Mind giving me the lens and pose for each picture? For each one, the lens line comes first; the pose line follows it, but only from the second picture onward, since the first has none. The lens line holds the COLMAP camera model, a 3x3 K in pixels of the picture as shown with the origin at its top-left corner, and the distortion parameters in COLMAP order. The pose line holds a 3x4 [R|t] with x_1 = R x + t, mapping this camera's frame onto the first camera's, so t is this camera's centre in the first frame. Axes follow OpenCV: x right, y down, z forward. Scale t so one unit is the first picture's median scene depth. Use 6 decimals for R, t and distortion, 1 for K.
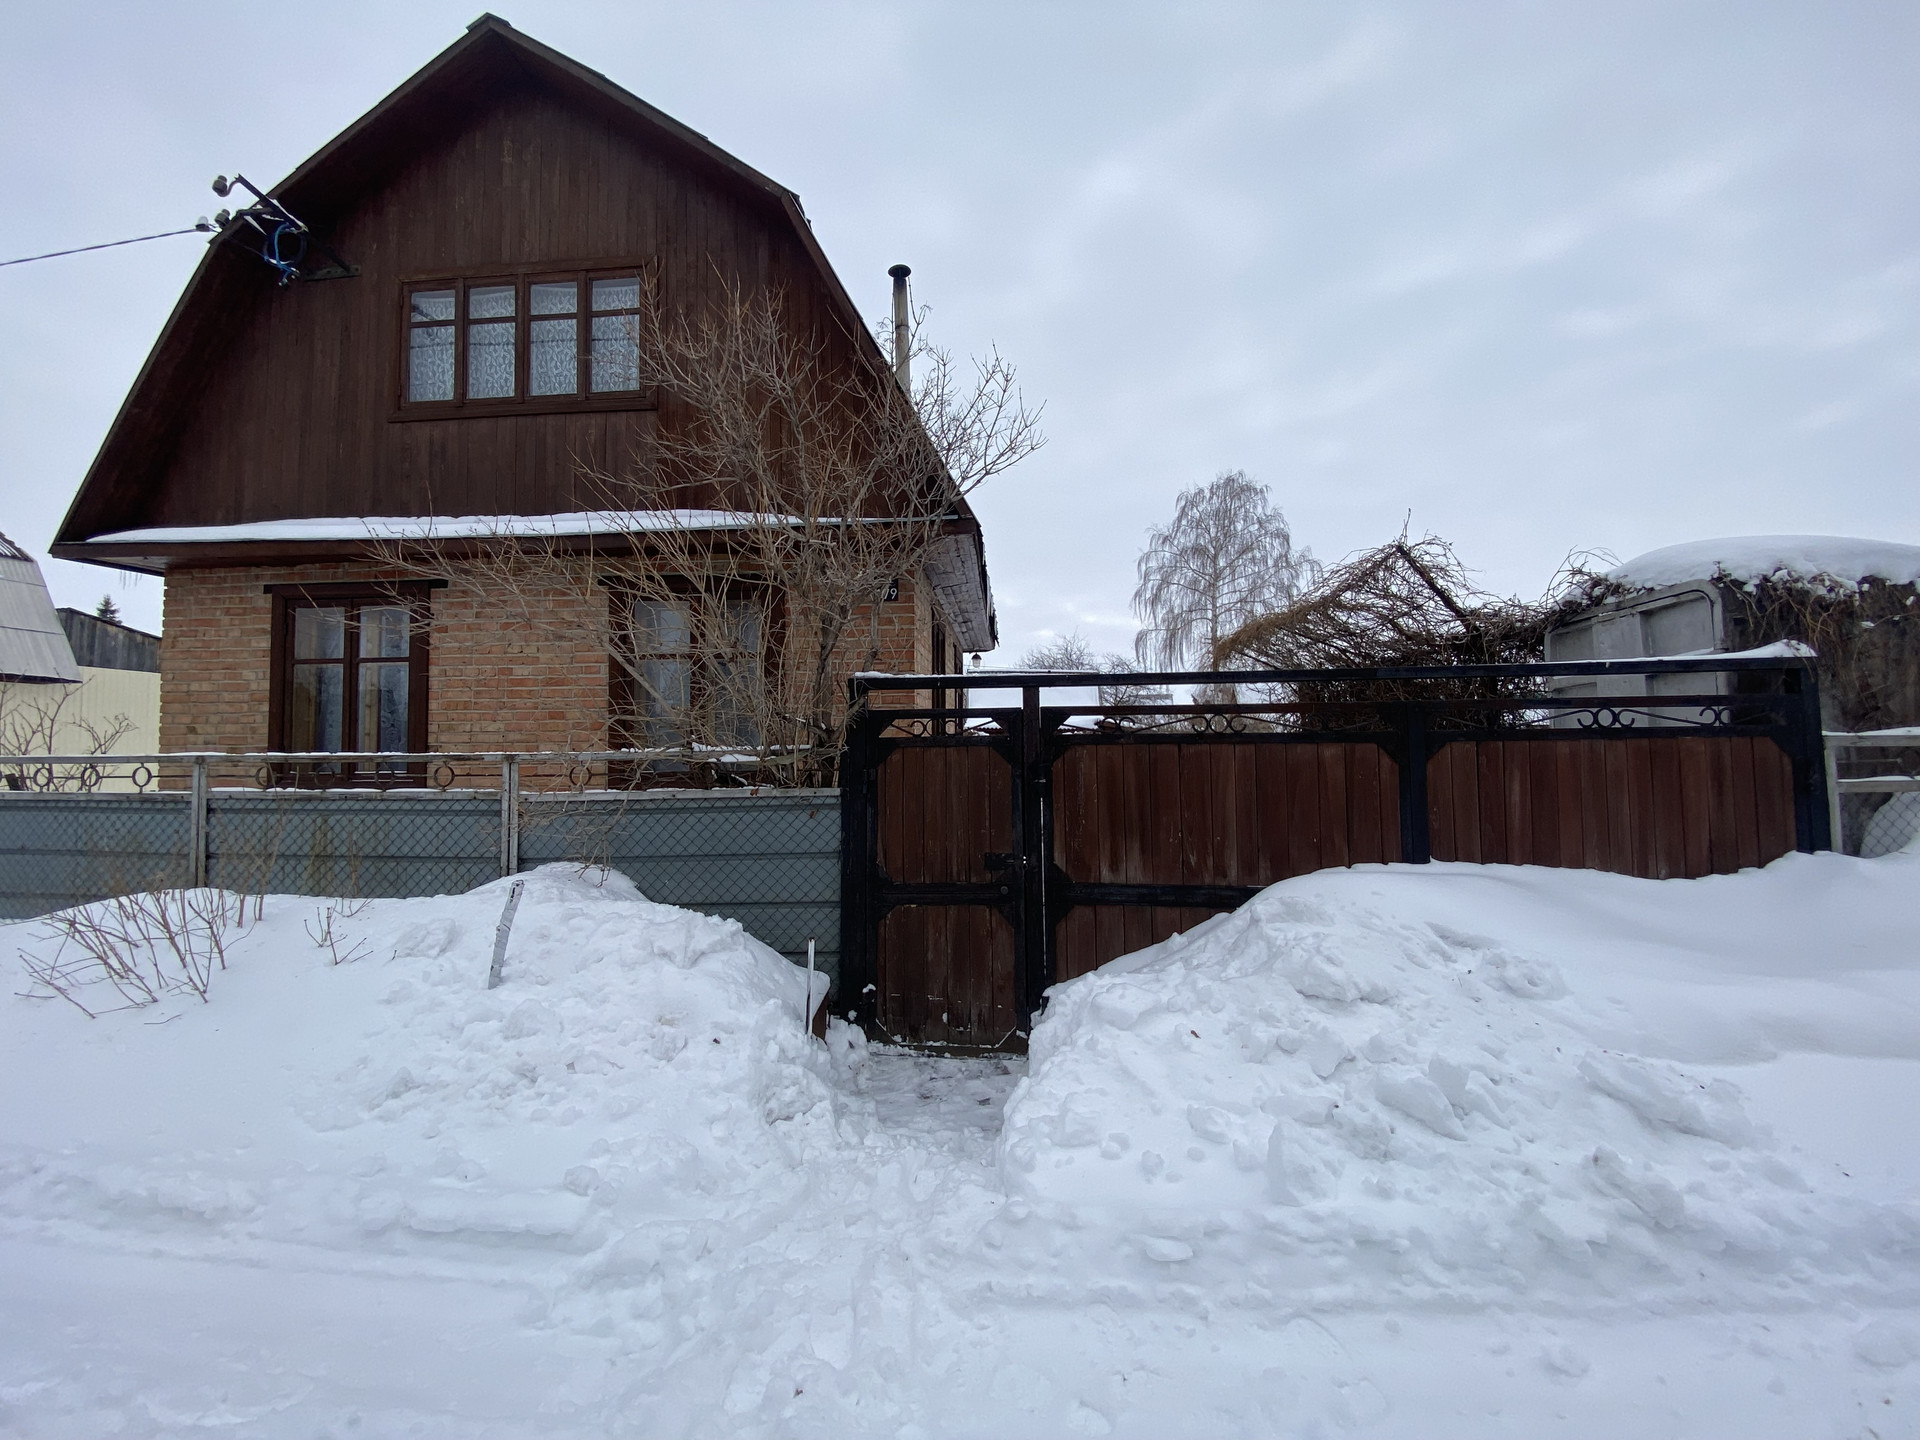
lens RADIAL K [[770.2, 0, 960.0], [0, 770.2, 720.0], [0, 0, 1]] dist [0.009536, -0.015433]
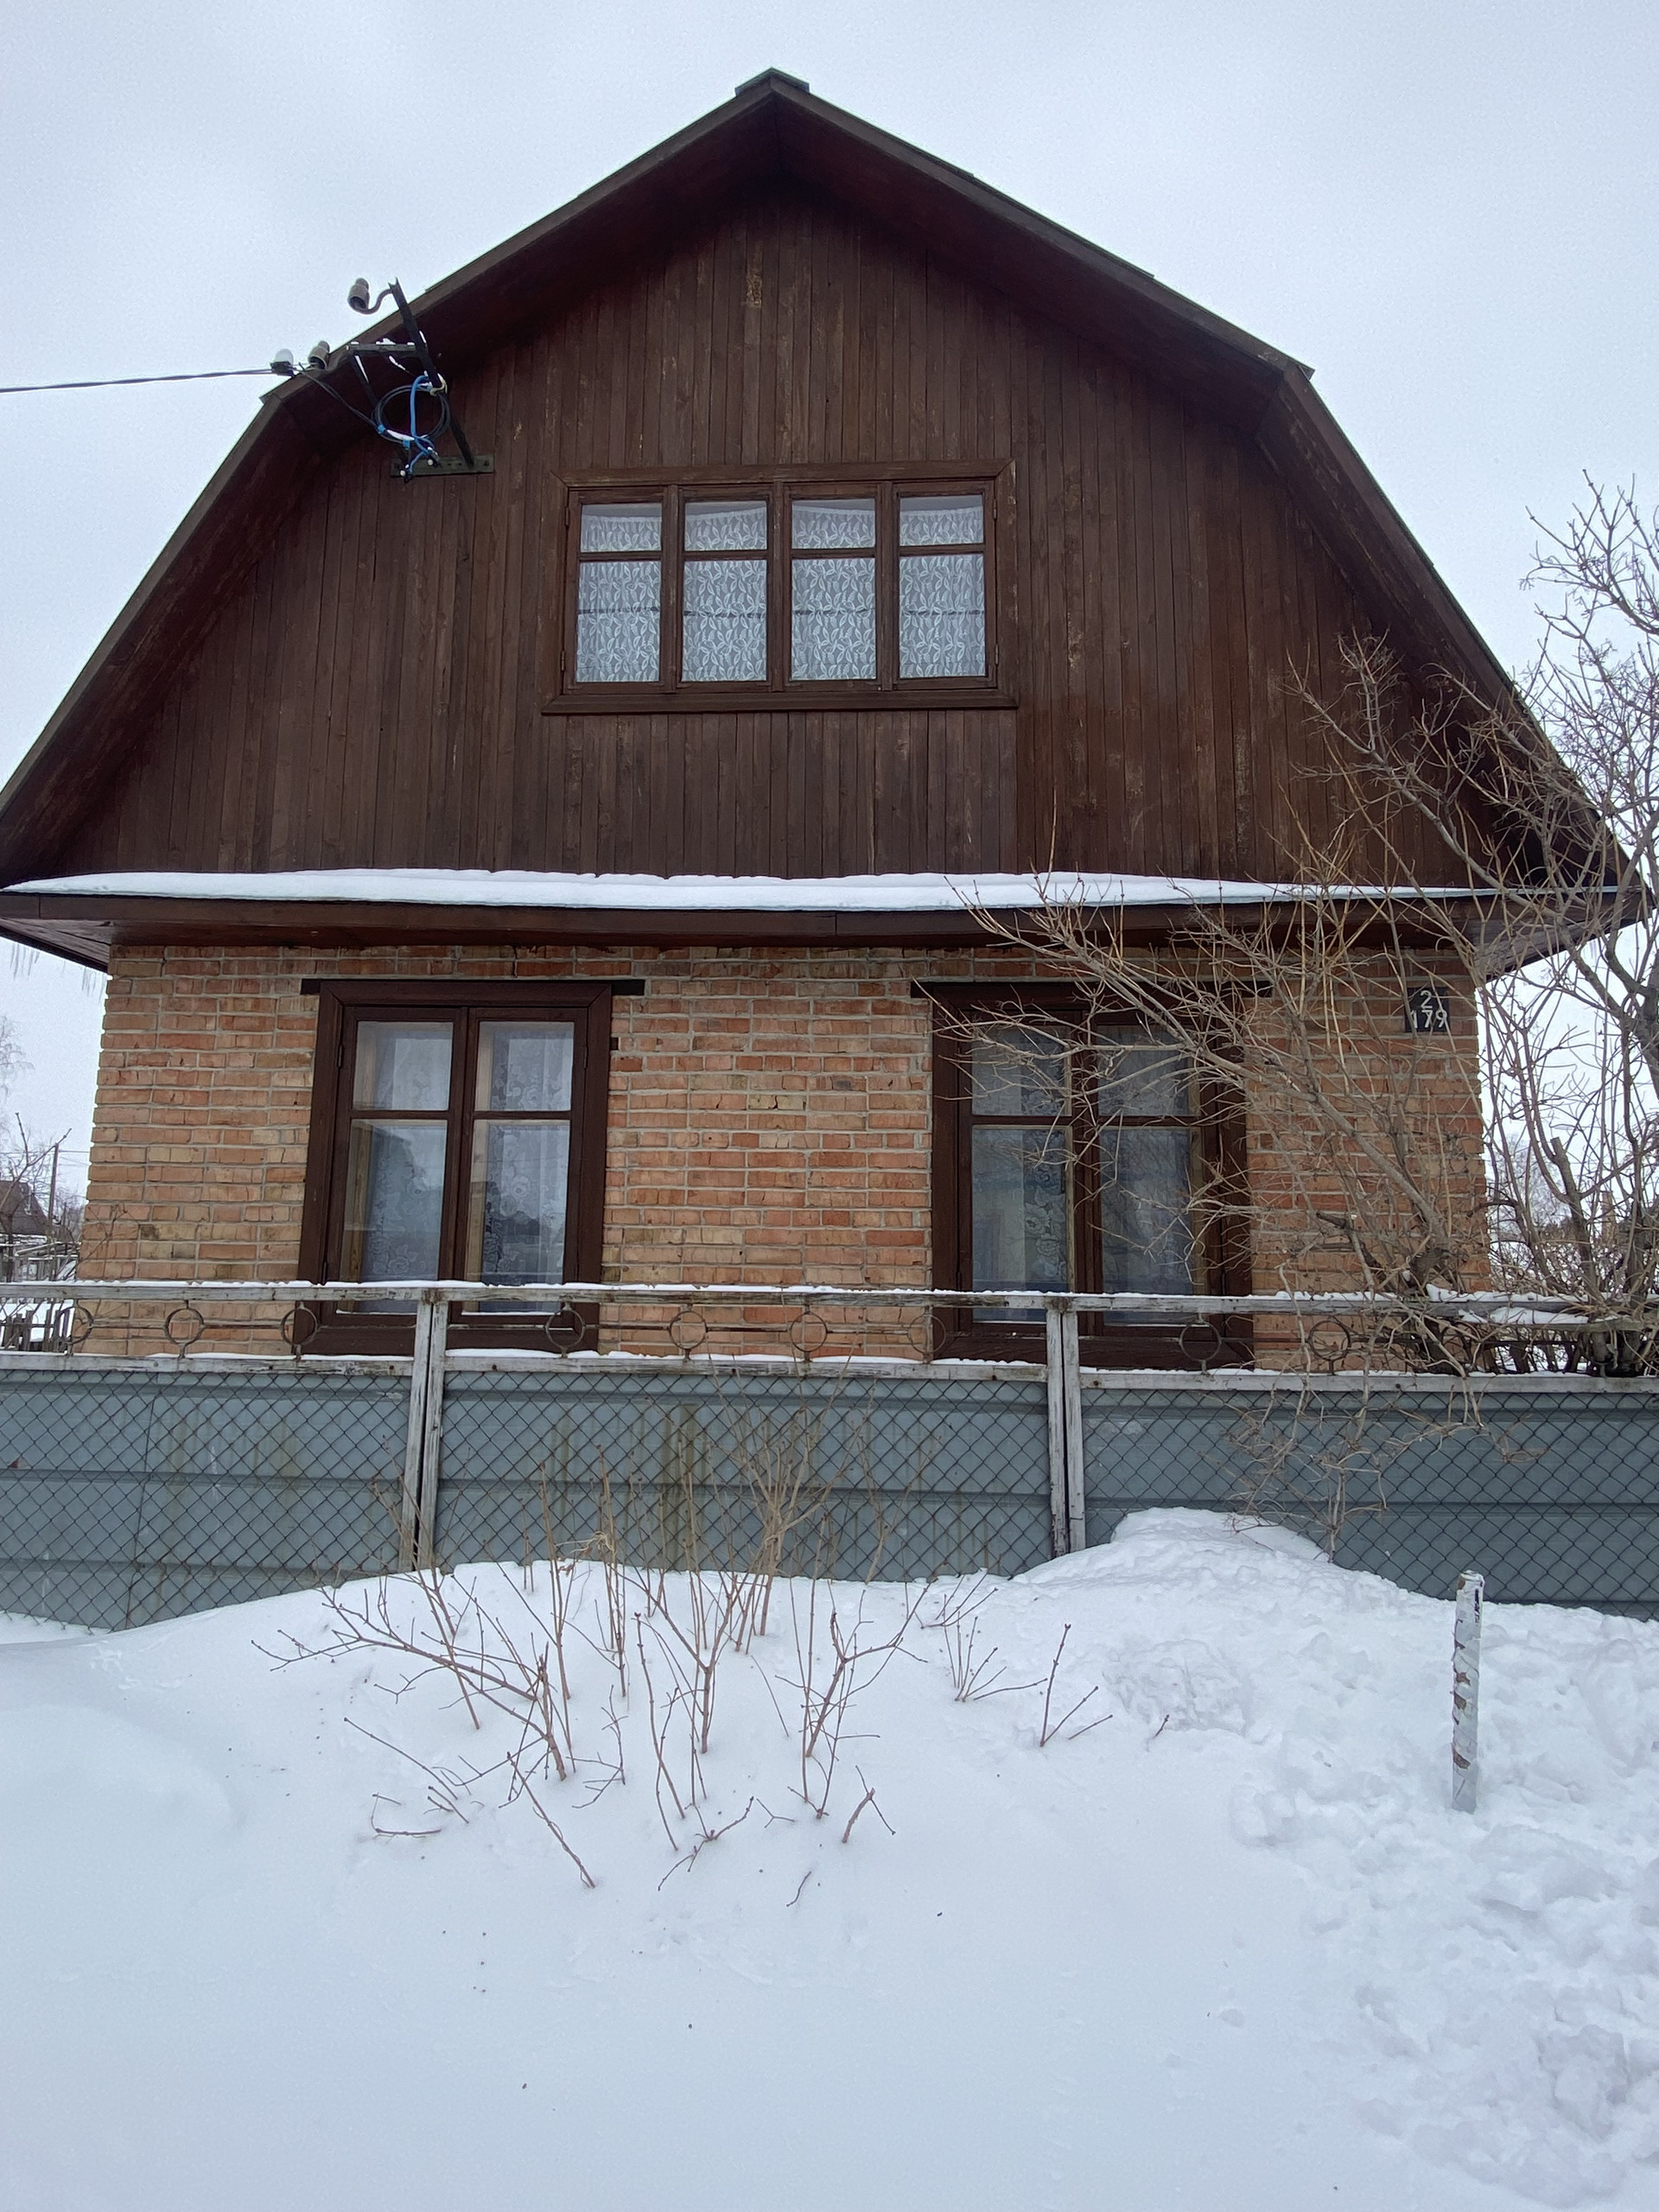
lens RADIAL K [[1175.4, 0, 829.5], [0, 1175.4, 1106.0], [0, 0, 1]] dist [0.073920, -0.078728]
pose [[0.999423, 0.023501, 0.024521, -0.549160], [-0.020971, 0.994891, -0.098755, -0.002591], [-0.026717, 0.098183, 0.994810, 0.119788]]
